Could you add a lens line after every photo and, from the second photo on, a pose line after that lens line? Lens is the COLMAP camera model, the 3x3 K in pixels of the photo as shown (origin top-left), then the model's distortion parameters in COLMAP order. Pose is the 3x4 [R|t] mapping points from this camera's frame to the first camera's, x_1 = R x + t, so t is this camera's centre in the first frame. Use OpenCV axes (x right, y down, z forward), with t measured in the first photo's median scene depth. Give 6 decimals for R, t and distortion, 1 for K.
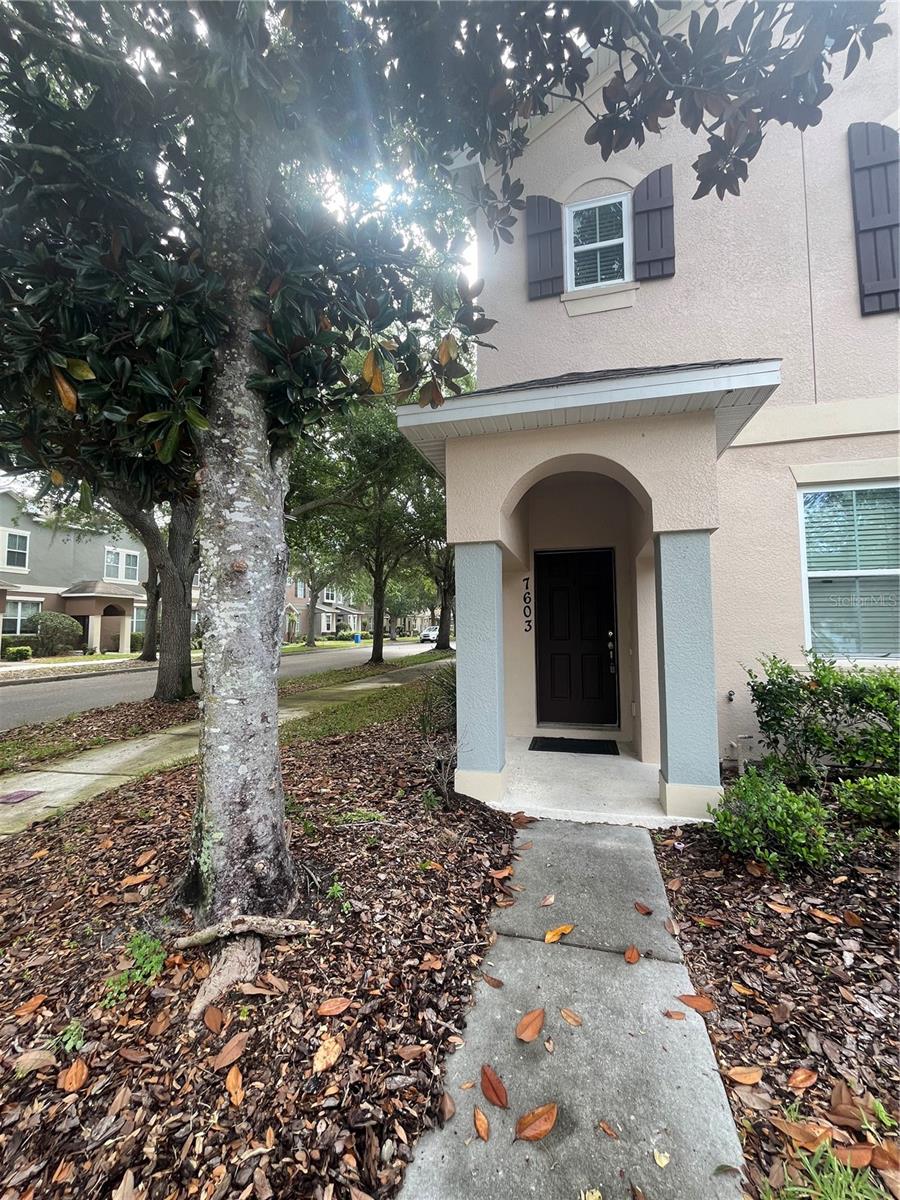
lens RADIAL K [[484.6, 0, 452.9], [0, 484.6, 594.8], [0, 0, 1]] dist [-0.003868, 0.000610]
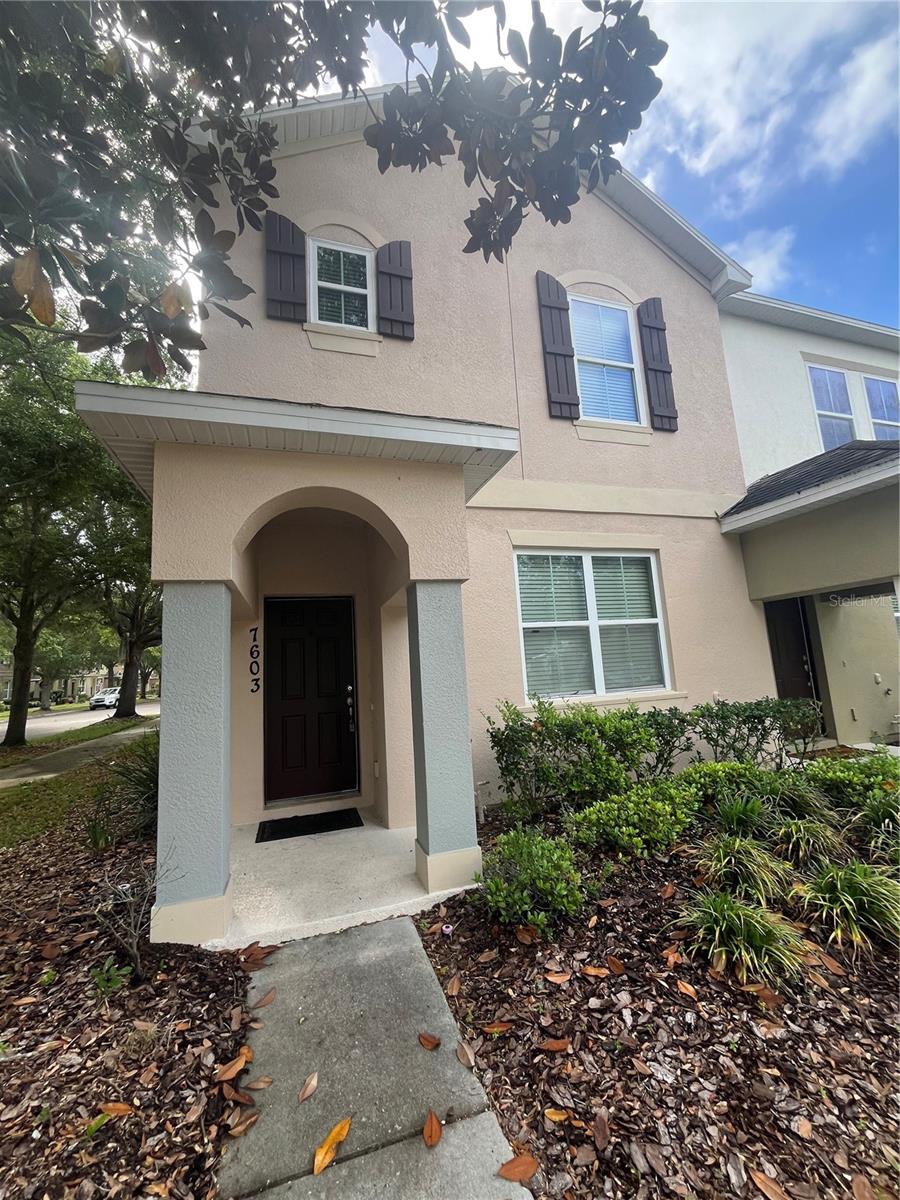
lens RADIAL K [[484.6, 0, 452.9], [0, 484.6, 594.8], [0, 0, 1]] dist [-0.003868, 0.000610]
pose [[0.841257, 0.037448, 0.539337, -0.025118], [0.017673, 0.995160, -0.096663, -0.007749], [-0.540347, 0.090850, 0.836523, 0.173167]]
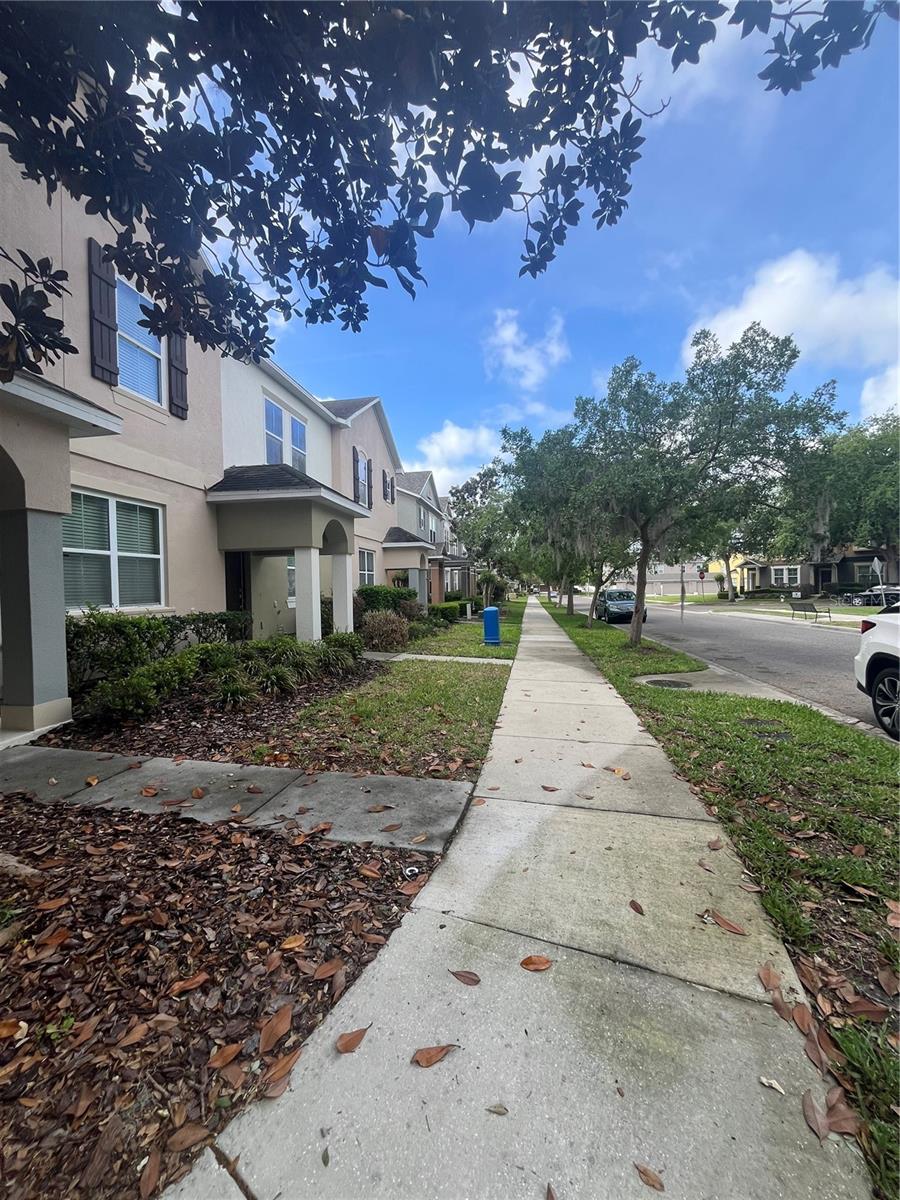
lens RADIAL K [[484.6, 0, 452.9], [0, 484.6, 594.8], [0, 0, 1]] dist [-0.003868, 0.000610]
pose [[-0.097941, -0.009007, 0.995151, -0.944113], [-0.048183, 0.998829, 0.004298, 0.035146], [-0.994025, -0.047528, -0.098261, 0.030012]]
